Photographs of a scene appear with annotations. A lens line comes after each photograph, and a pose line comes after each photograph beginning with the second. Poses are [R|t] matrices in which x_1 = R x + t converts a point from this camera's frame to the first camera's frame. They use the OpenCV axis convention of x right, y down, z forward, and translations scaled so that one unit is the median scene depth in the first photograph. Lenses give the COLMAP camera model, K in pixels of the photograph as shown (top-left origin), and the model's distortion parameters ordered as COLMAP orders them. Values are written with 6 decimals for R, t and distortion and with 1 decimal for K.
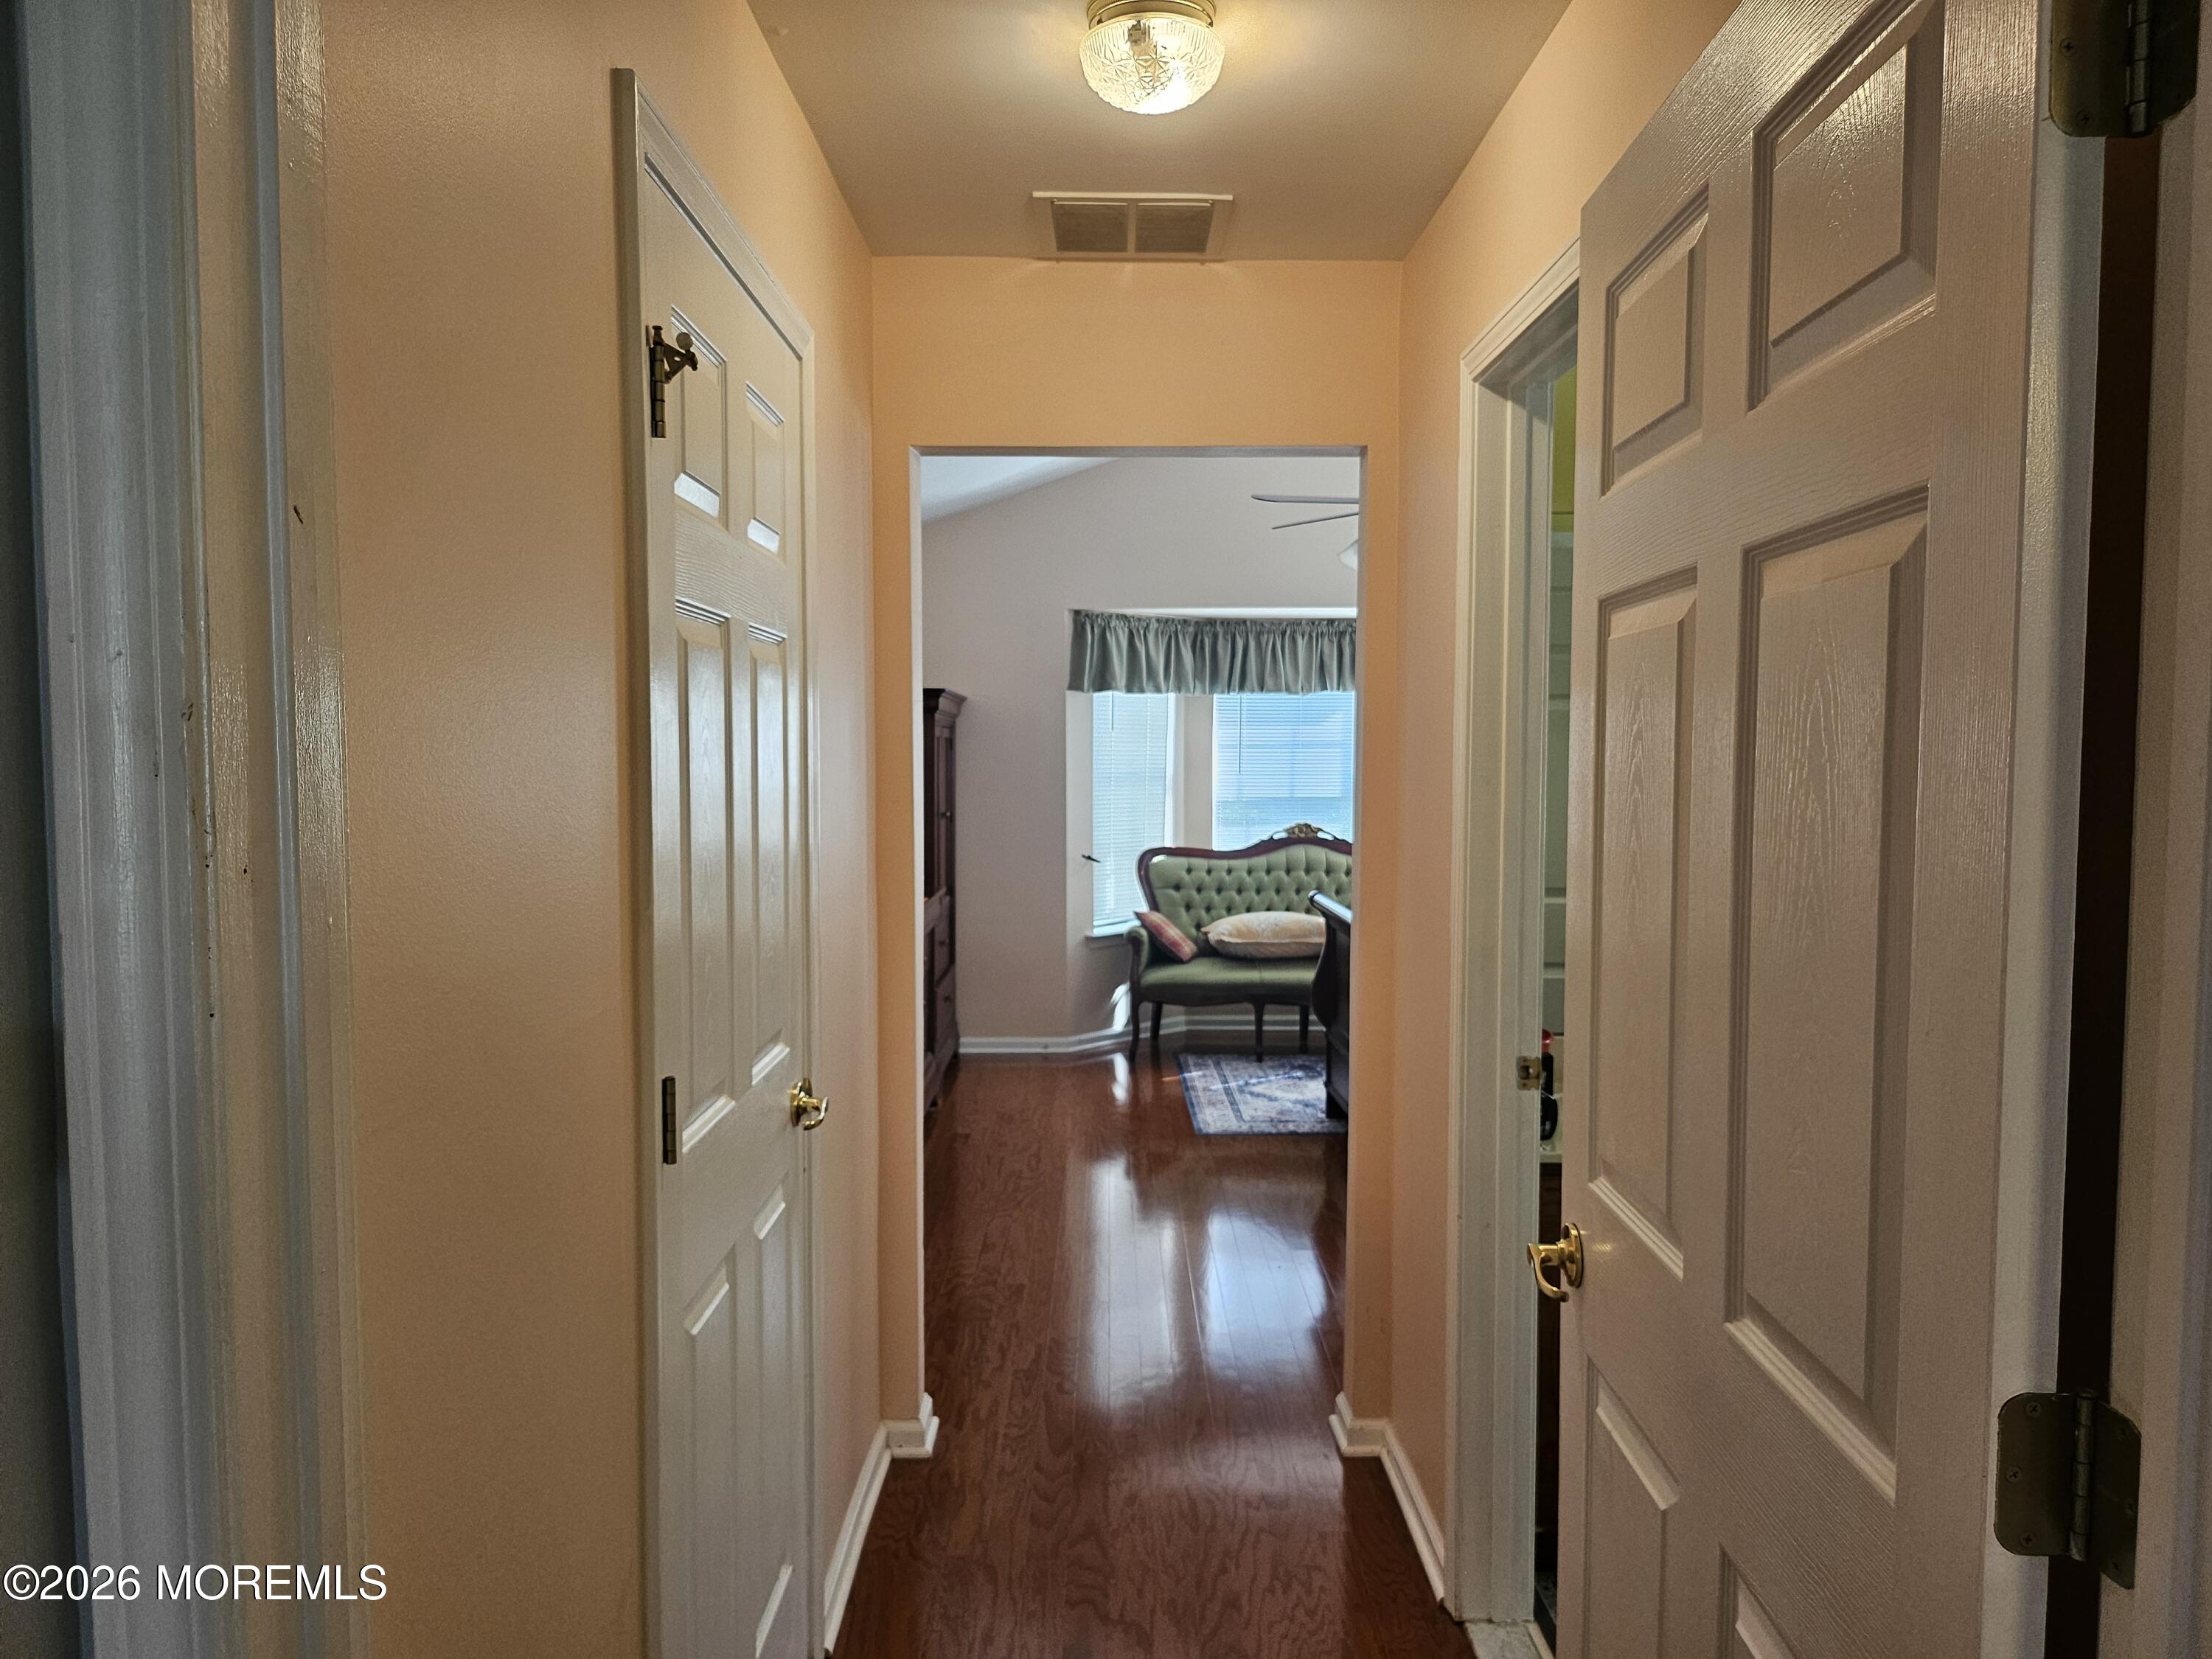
lens RADIAL K [[1553.6, 0, 1106.5], [0, 1553.6, 831.5], [0, 0, 1]] dist [0.055366, -0.066460]
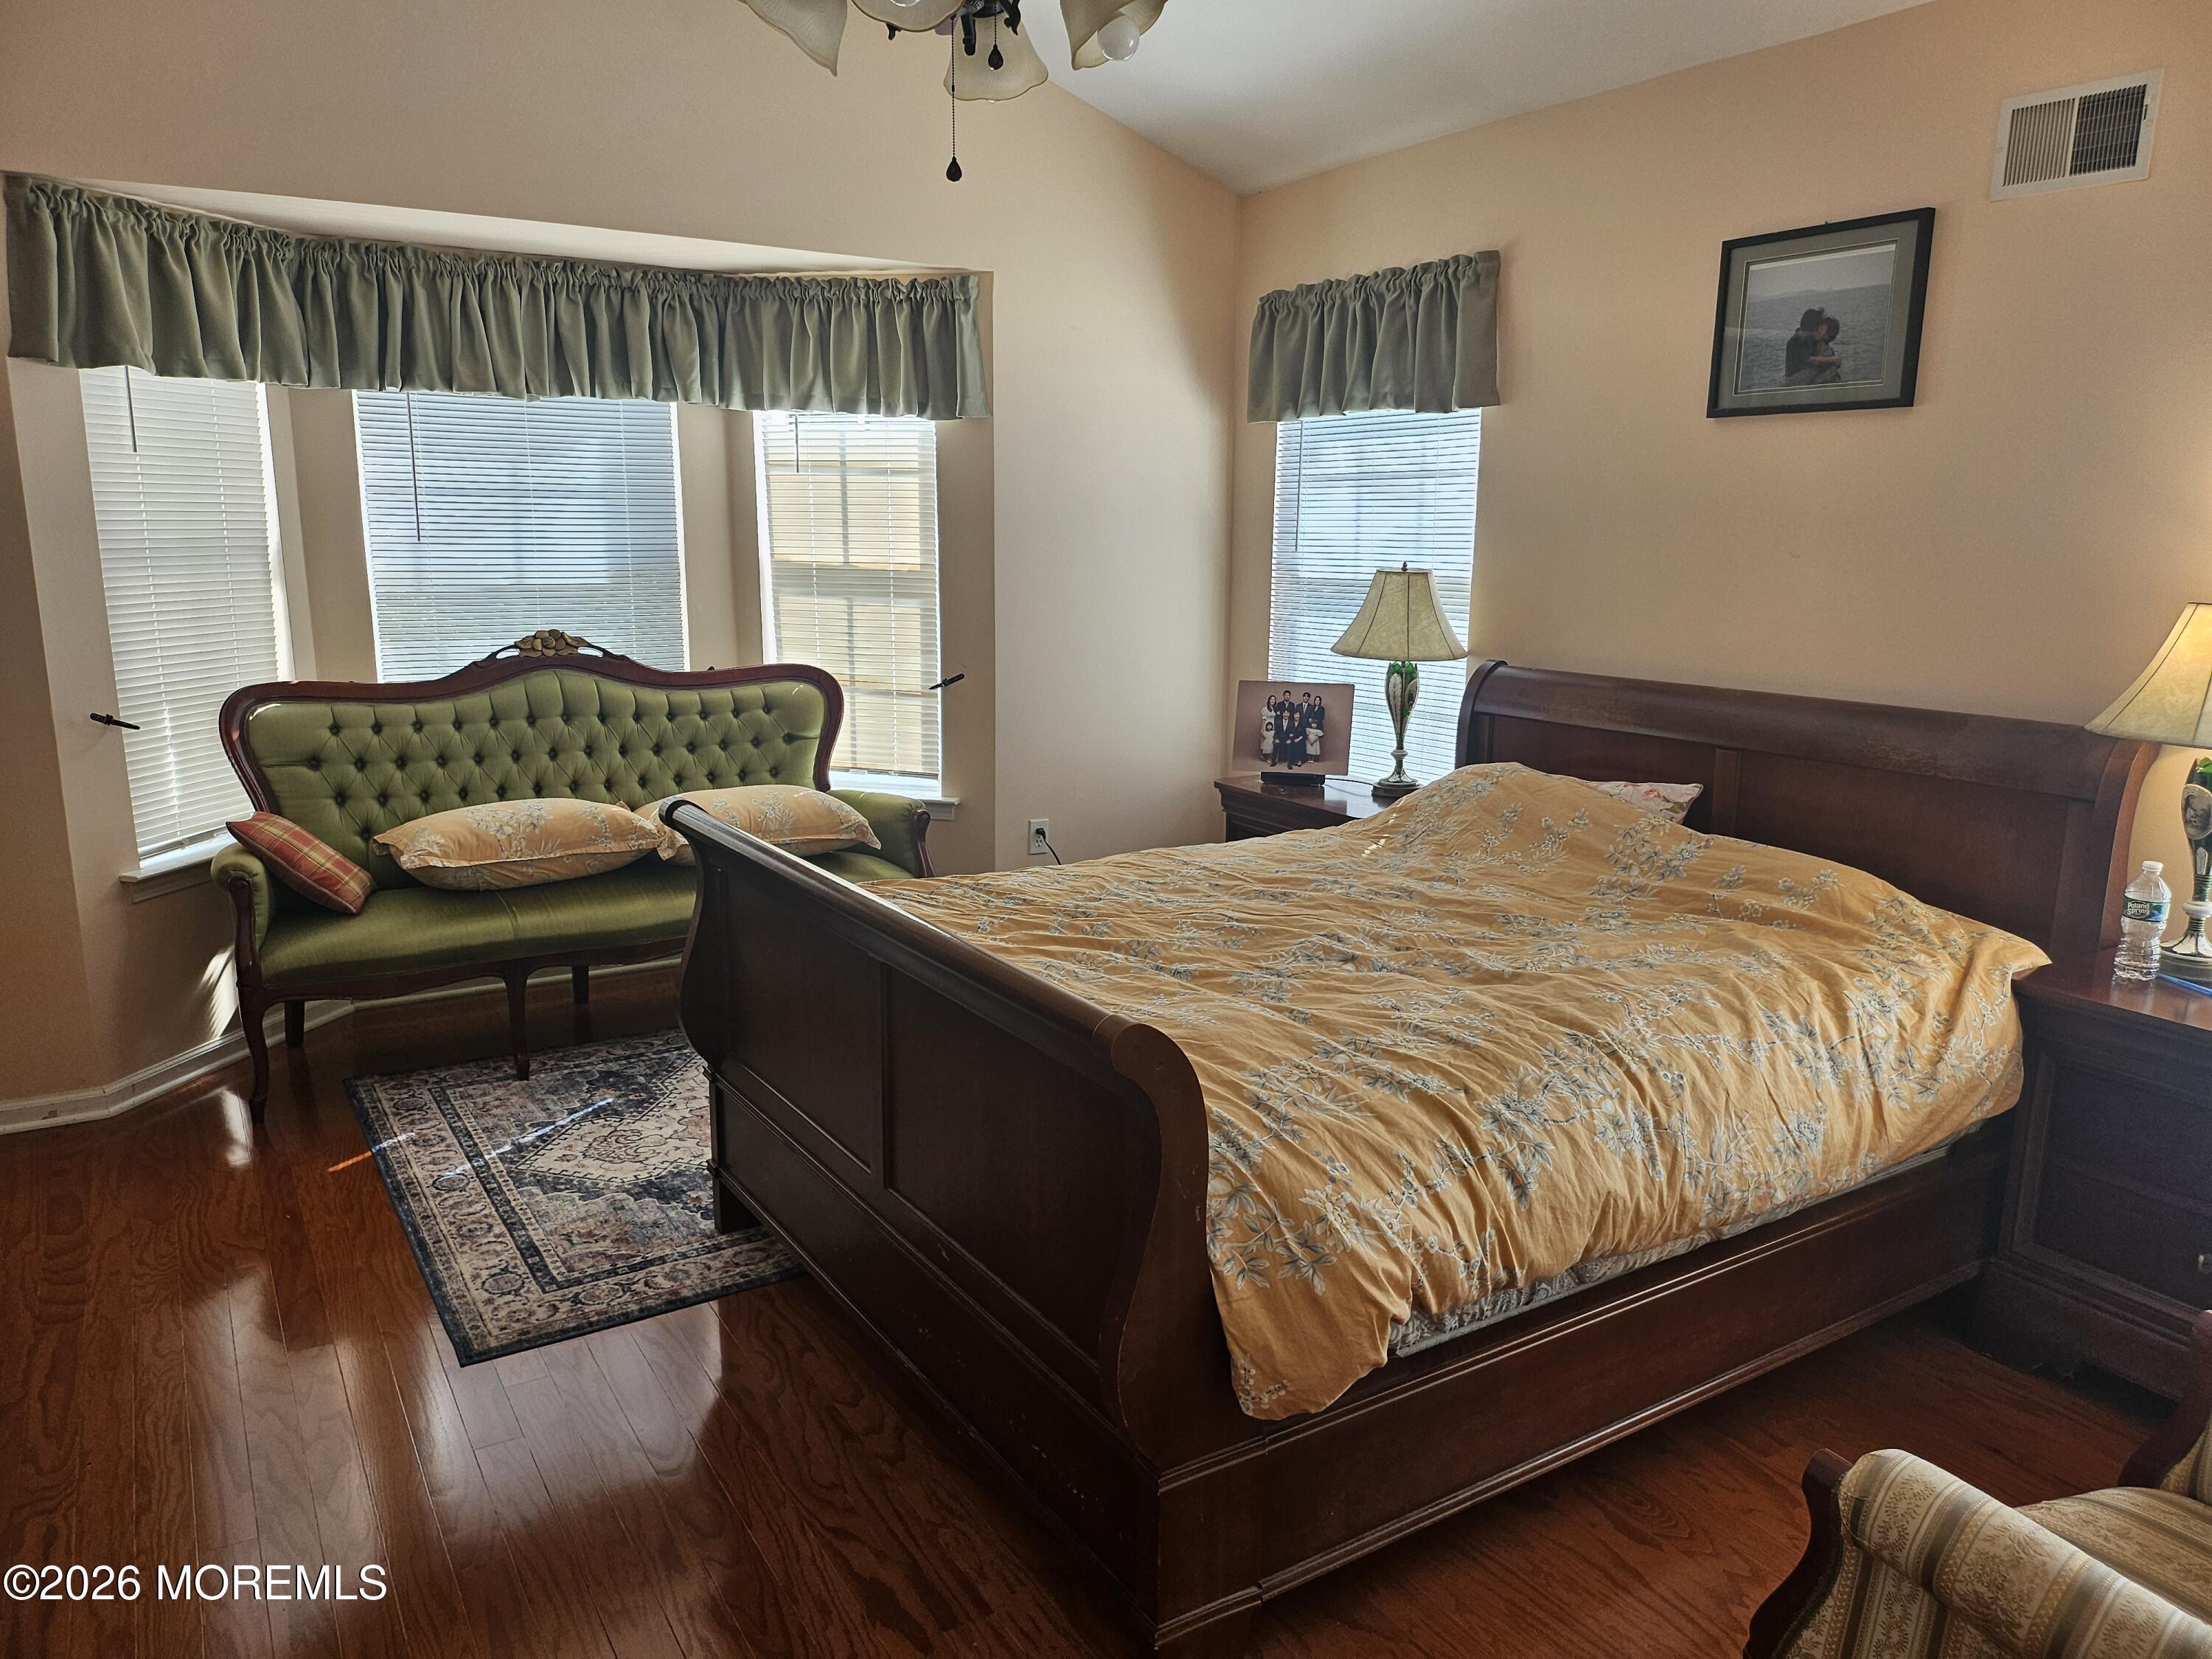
lens RADIAL K [[1553.6, 0, 1101.7], [0, 1553.6, 840.0], [0, 0, 1]] dist [0.055366, -0.066460]
pose [[0.857121, -0.100270, 0.505262, 0.002817], [0.024375, 0.987668, 0.154654, -0.013767], [-0.514539, -0.120242, 0.848995, 0.406924]]
